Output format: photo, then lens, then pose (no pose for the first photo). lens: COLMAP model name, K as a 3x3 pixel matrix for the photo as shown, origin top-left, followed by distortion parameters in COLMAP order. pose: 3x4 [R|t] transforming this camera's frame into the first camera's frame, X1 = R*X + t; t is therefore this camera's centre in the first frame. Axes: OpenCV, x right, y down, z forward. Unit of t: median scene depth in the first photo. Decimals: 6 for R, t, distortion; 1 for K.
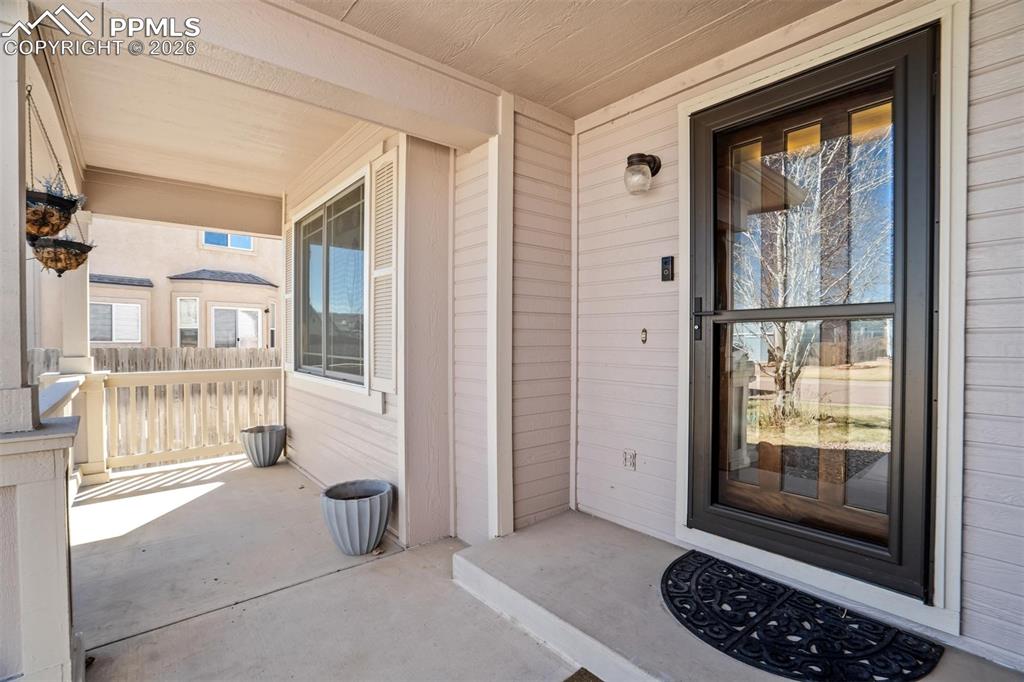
lens RADIAL K [[474.8, 0, 514.1], [0, 474.8, 344.3], [0, 0, 1]] dist [-0.048989, 0.016392]
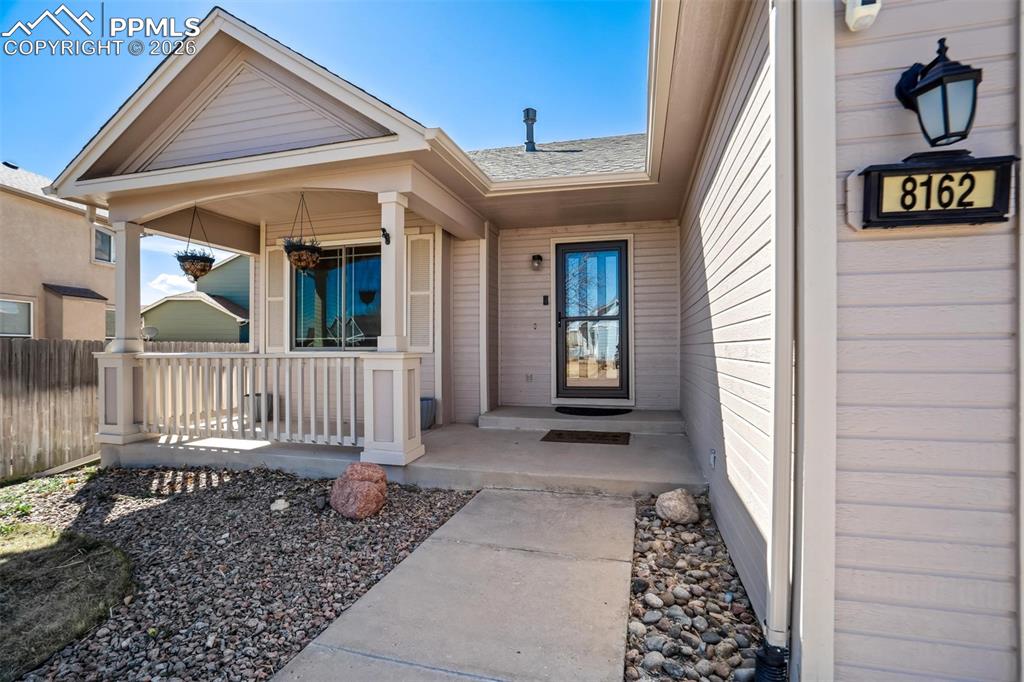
lens RADIAL K [[474.8, 0, 514.1], [0, 474.8, 344.3], [0, 0, 1]] dist [-0.048989, 0.016392]
pose [[0.816604, -0.002116, 0.577194, -1.318095], [0.013800, 0.999779, -0.015858, 0.119975], [-0.577033, 0.020915, 0.816453, -1.019465]]
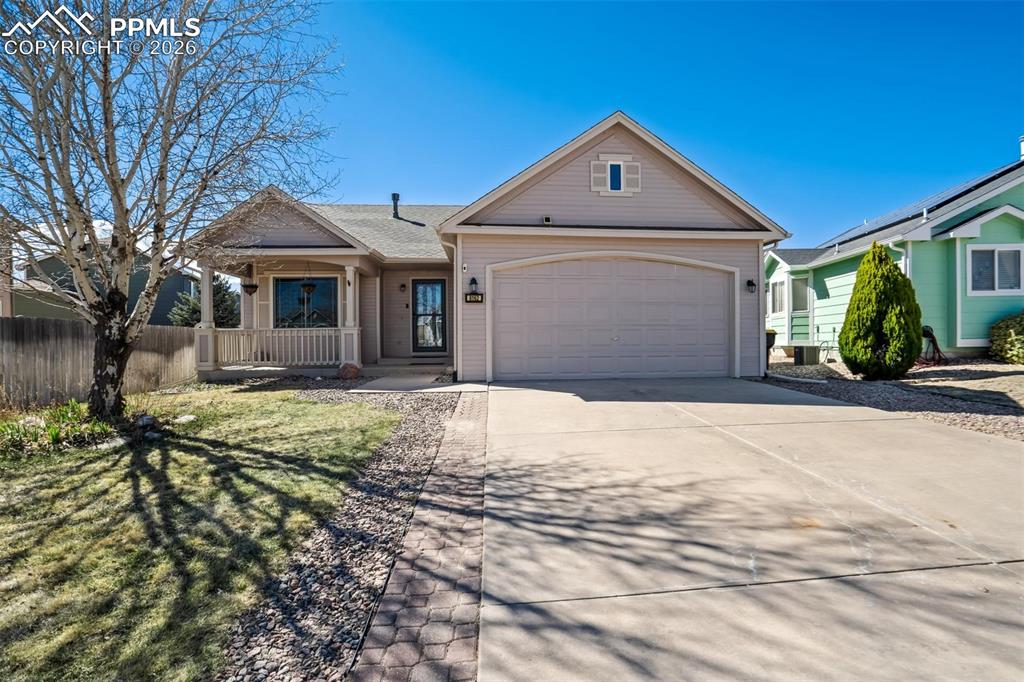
lens RADIAL K [[484.5, 0, 517.1], [0, 484.5, 341.7], [0, 0, 1]] dist [-0.025260, 0.000287]
pose [[0.593659, -0.007979, 0.804677, -3.404718], [0.021435, 0.999753, -0.005900, 0.309084], [-0.804431, 0.020751, 0.593683, -3.310609]]
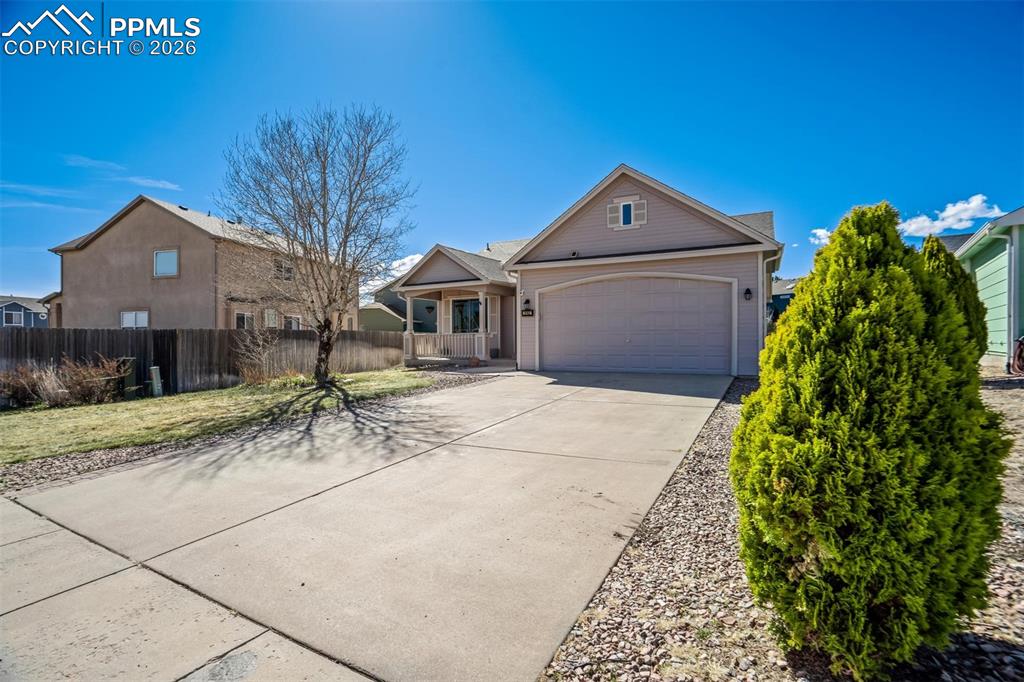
lens RADIAL K [[466.7, 0, 512.0], [0, 466.7, 341.0], [0, 0, 1]] dist [-0.003537, -0.000648]
pose [[0.932455, -0.007948, 0.361199, -2.660098], [0.013928, 0.999806, -0.013956, 0.327046], [-0.361018, 0.018045, 0.932384, -5.608677]]
